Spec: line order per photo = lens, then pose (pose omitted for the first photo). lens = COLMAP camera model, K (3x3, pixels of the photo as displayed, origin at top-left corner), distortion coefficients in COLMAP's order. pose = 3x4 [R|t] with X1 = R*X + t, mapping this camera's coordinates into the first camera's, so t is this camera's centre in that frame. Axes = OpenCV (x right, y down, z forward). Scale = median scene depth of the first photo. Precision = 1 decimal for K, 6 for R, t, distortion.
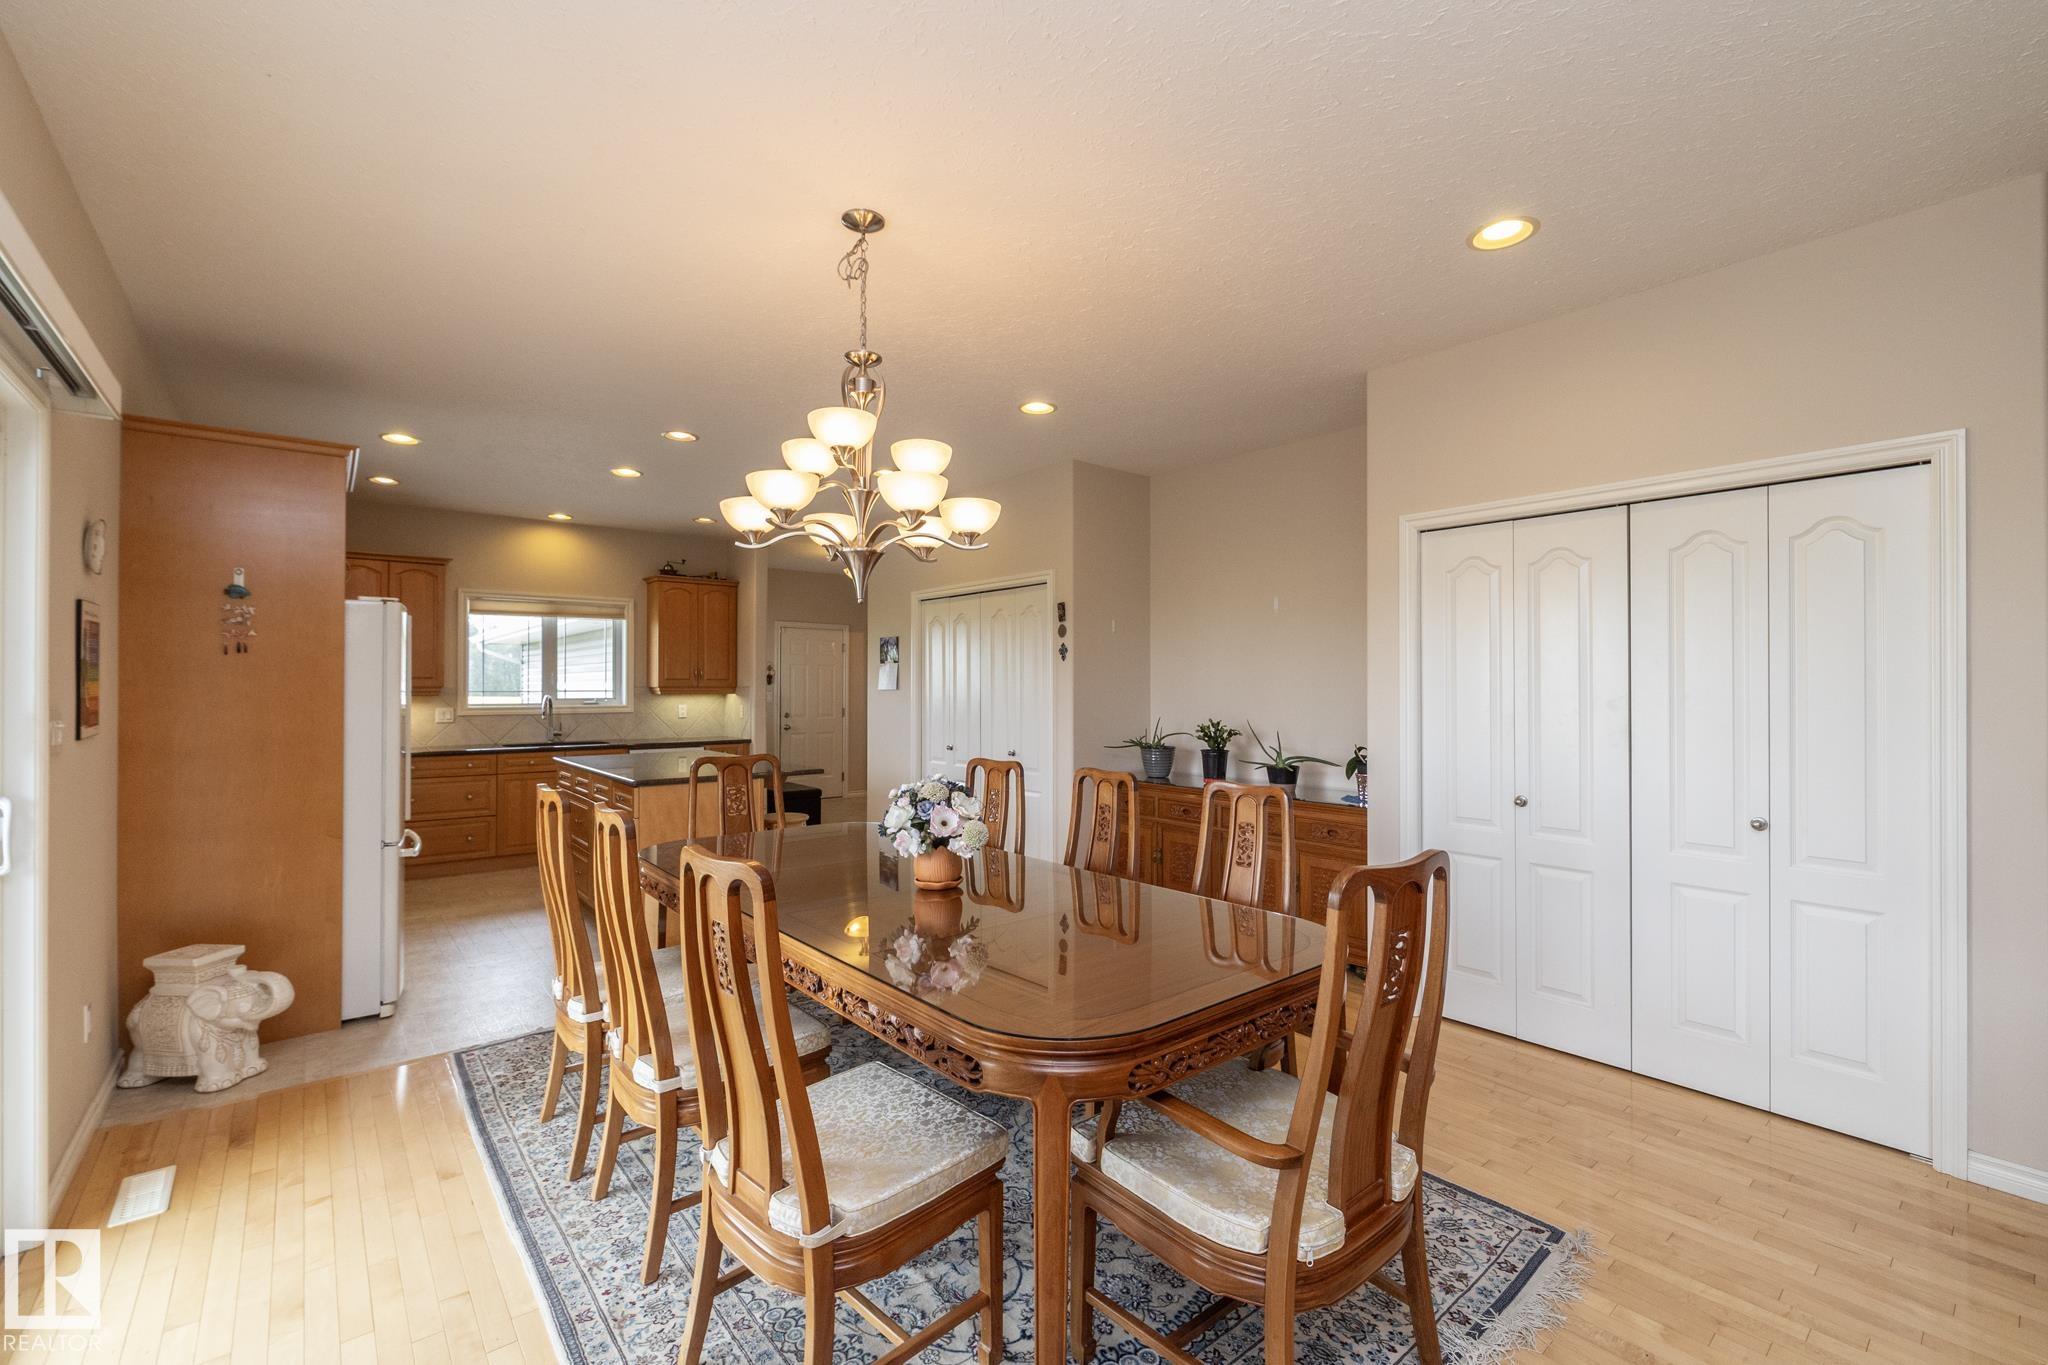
lens RADIAL K [[867.0, 0, 1023.4], [0, 867.0, 673.6], [0, 0, 1]] dist [-0.002886, -0.000355]
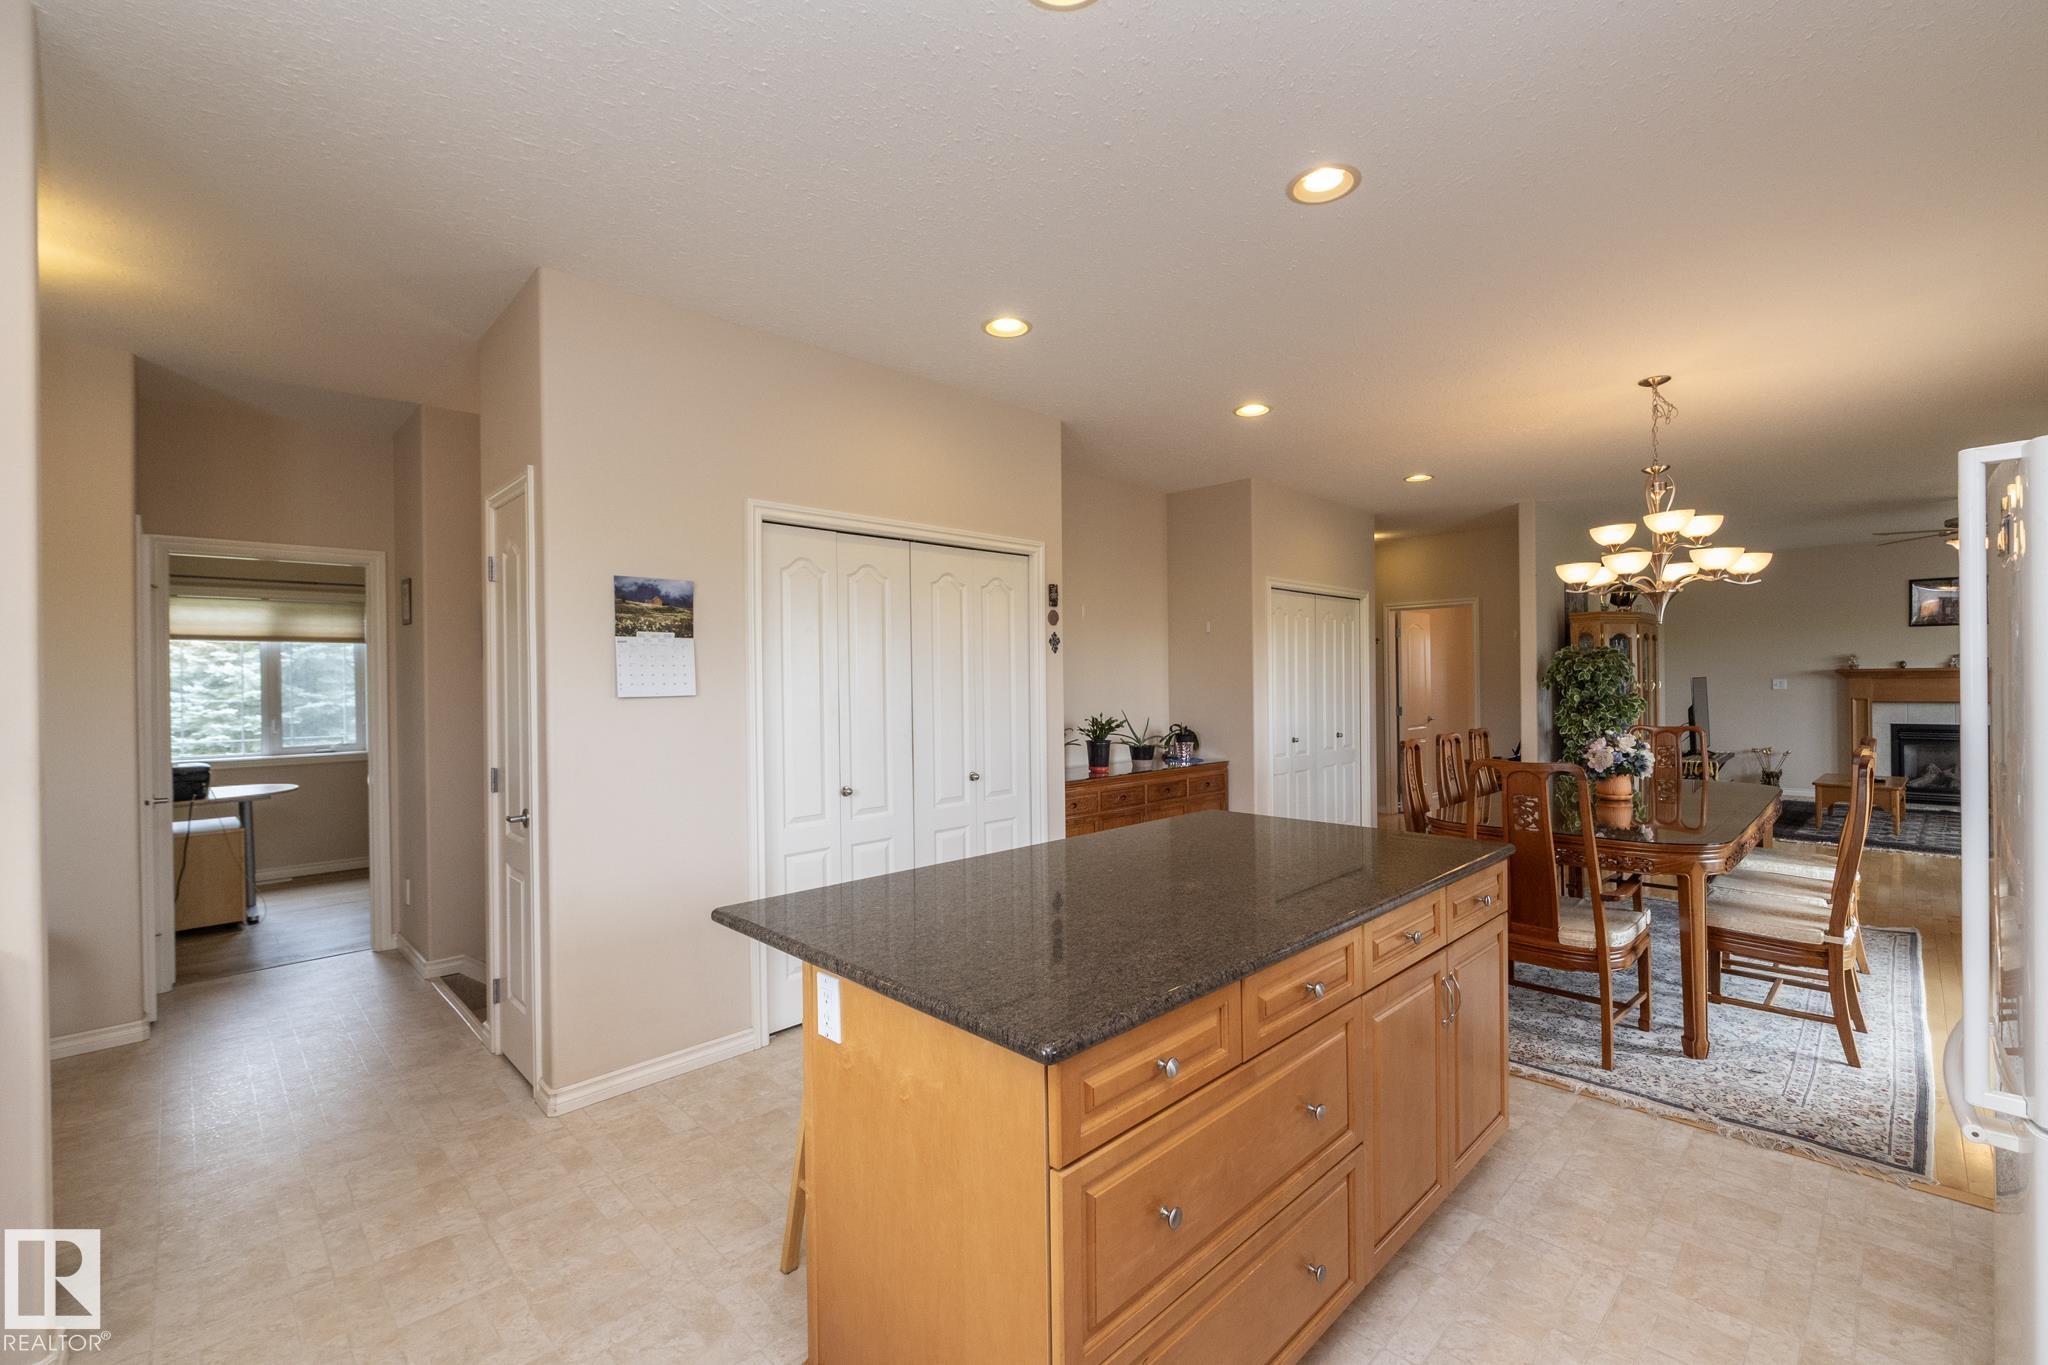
lens RADIAL K [[867.0, 0, 1024.6], [0, 867.0, 679.3], [0, 0, 1]] dist [-0.002886, -0.000355]
pose [[-0.088200, 0.003704, 0.996096, -0.733387], [-0.003541, 0.999986, -0.004032, 0.013270], [-0.996096, -0.003883, -0.088186, 1.015108]]
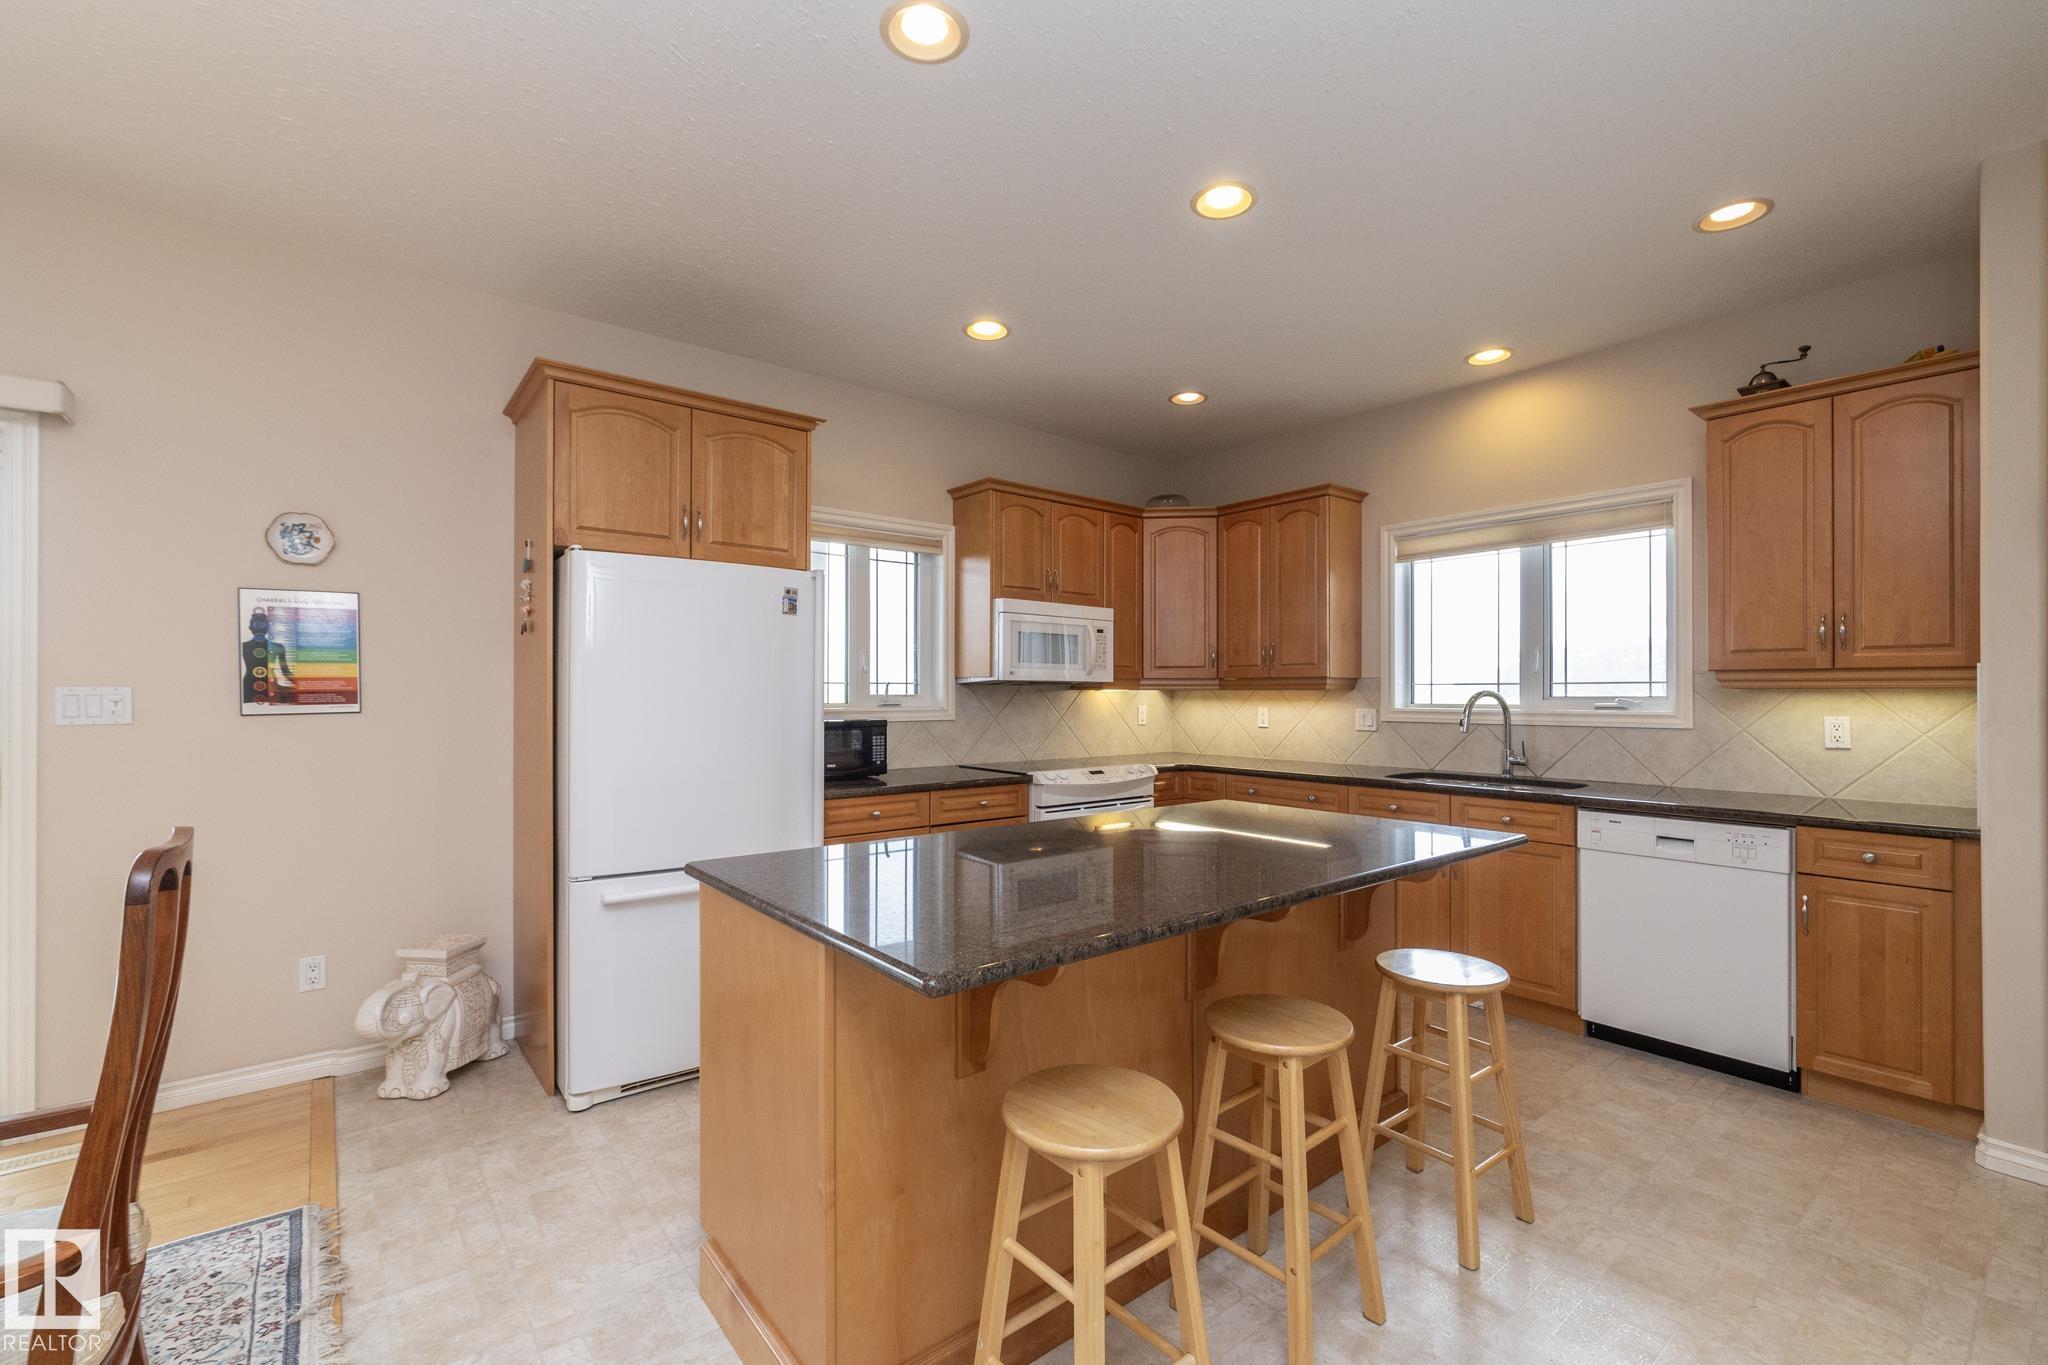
lens RADIAL K [[867.0, 0, 1023.5], [0, 867.0, 692.8], [0, 0, 1]] dist [-0.002886, -0.000355]
pose [[-0.008623, 0.002073, -0.999961, 0.003906], [0.014897, 0.999887, 0.001945, 0.026020], [0.999852, -0.014880, -0.008653, 0.866041]]
